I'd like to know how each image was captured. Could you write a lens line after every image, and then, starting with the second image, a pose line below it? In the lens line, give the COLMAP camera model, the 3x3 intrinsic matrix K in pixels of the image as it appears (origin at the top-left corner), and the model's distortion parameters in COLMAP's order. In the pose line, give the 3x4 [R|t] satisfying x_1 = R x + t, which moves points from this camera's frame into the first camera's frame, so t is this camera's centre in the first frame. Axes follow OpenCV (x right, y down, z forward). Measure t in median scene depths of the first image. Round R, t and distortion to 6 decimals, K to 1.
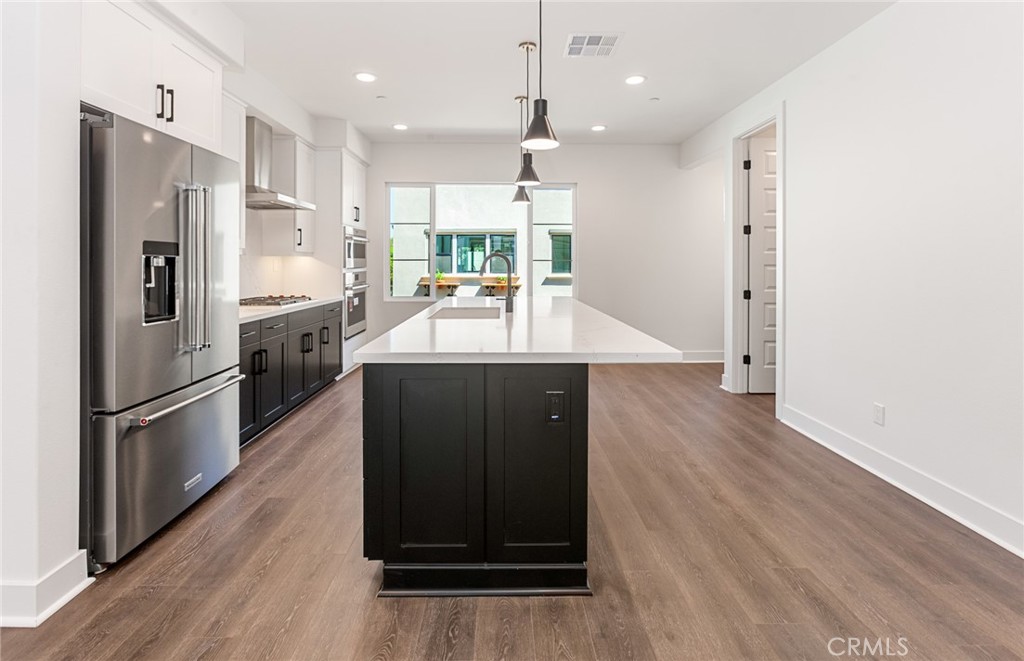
lens RADIAL K [[476.0, 0, 510.9], [0, 476.0, 264.0], [0, 0, 1]] dist [-0.014215, 0.007428]
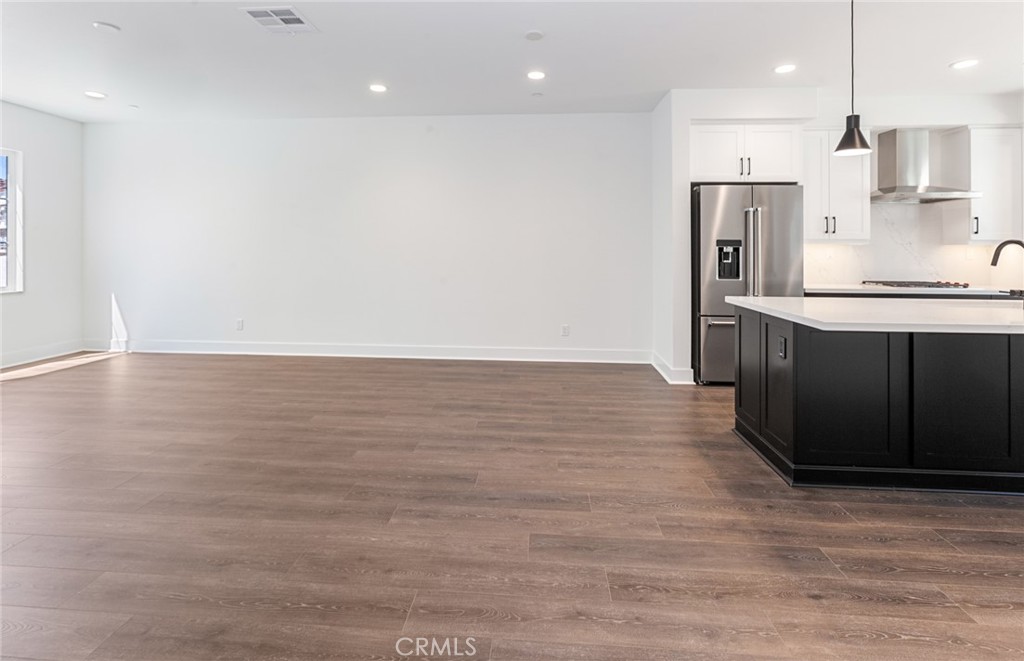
lens RADIAL K [[477.9, 0, 506.6], [0, 477.9, 245.9], [0, 0, 1]] dist [-0.010578, 0.003313]
pose [[-0.092603, -0.009728, -0.995656, 0.933924], [-0.006106, 0.999939, -0.009202, 0.002579], [0.995684, 0.005228, -0.092656, 0.162156]]
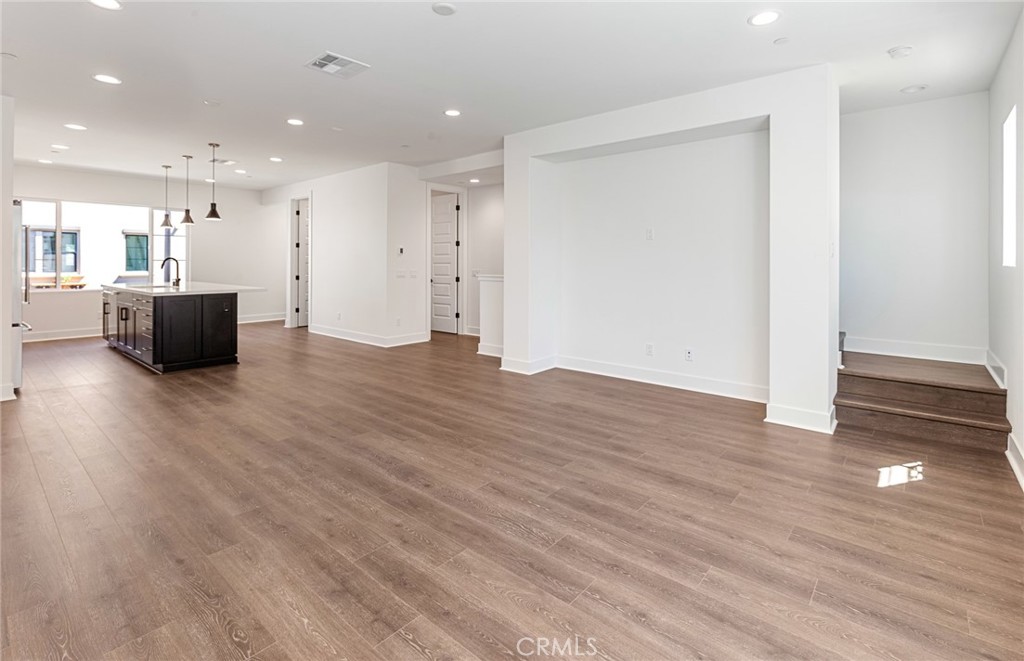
lens RADIAL K [[476.0, 0, 504.5], [0, 476.0, 263.2], [0, 0, 1]] dist [-0.014215, 0.007428]
pose [[0.674848, -0.000503, 0.737956, -0.566361], [0.000002, 1.000000, 0.000680, 0.001615], [-0.737956, -0.000457, 0.674848, -1.441389]]
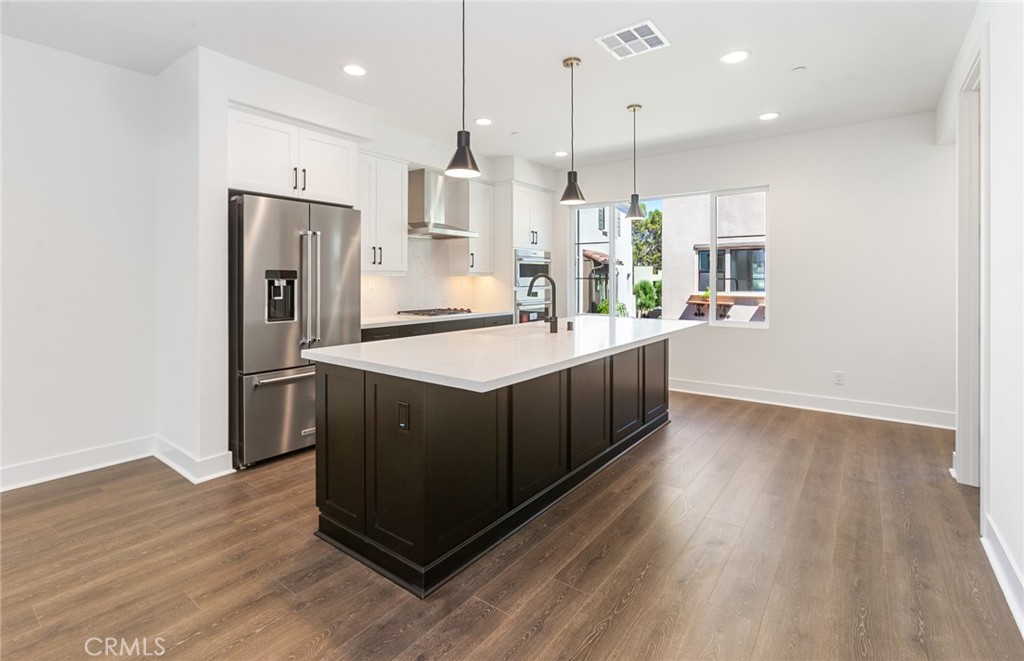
lens RADIAL K [[476.0, 0, 511.8], [0, 476.0, 276.0], [0, 0, 1]] dist [-0.014215, 0.007428]
pose [[0.788259, -0.005494, -0.615319, 0.555063], [-0.000144, 0.999958, -0.009113, -0.008946], [0.615343, 0.007272, 0.788226, 0.158217]]
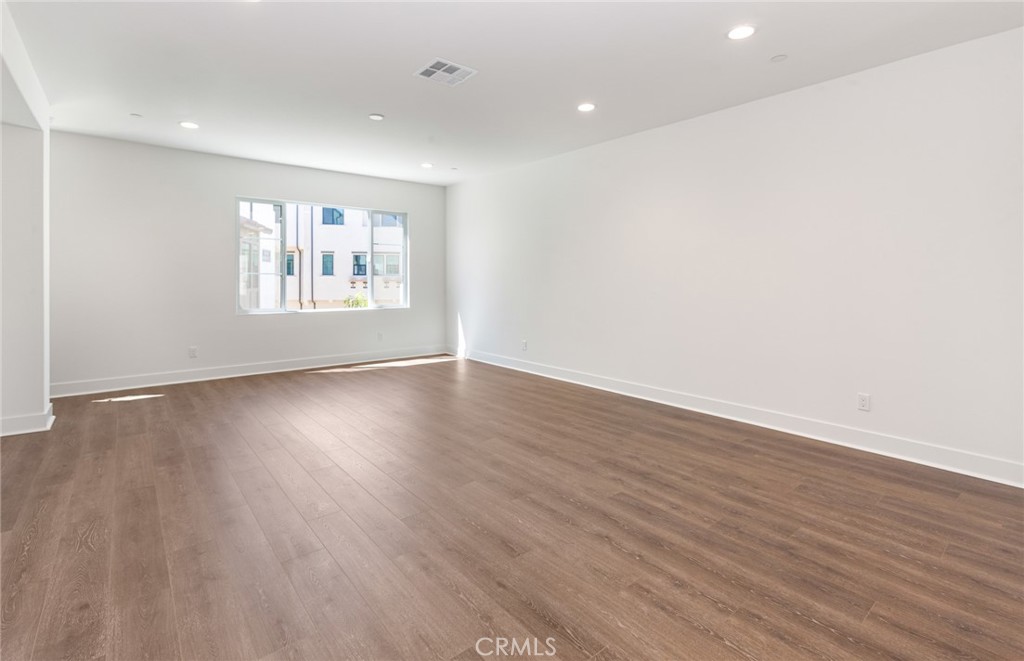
lens RADIAL K [[476.0, 0, 513.9], [0, 476.0, 286.0], [0, 0, 1]] dist [-0.014215, 0.007428]
pose [[-0.781786, 0.007435, -0.623503, 0.552229], [-0.004856, 0.999826, 0.018011, -0.003658], [0.623528, 0.017108, -0.781614, 0.554294]]
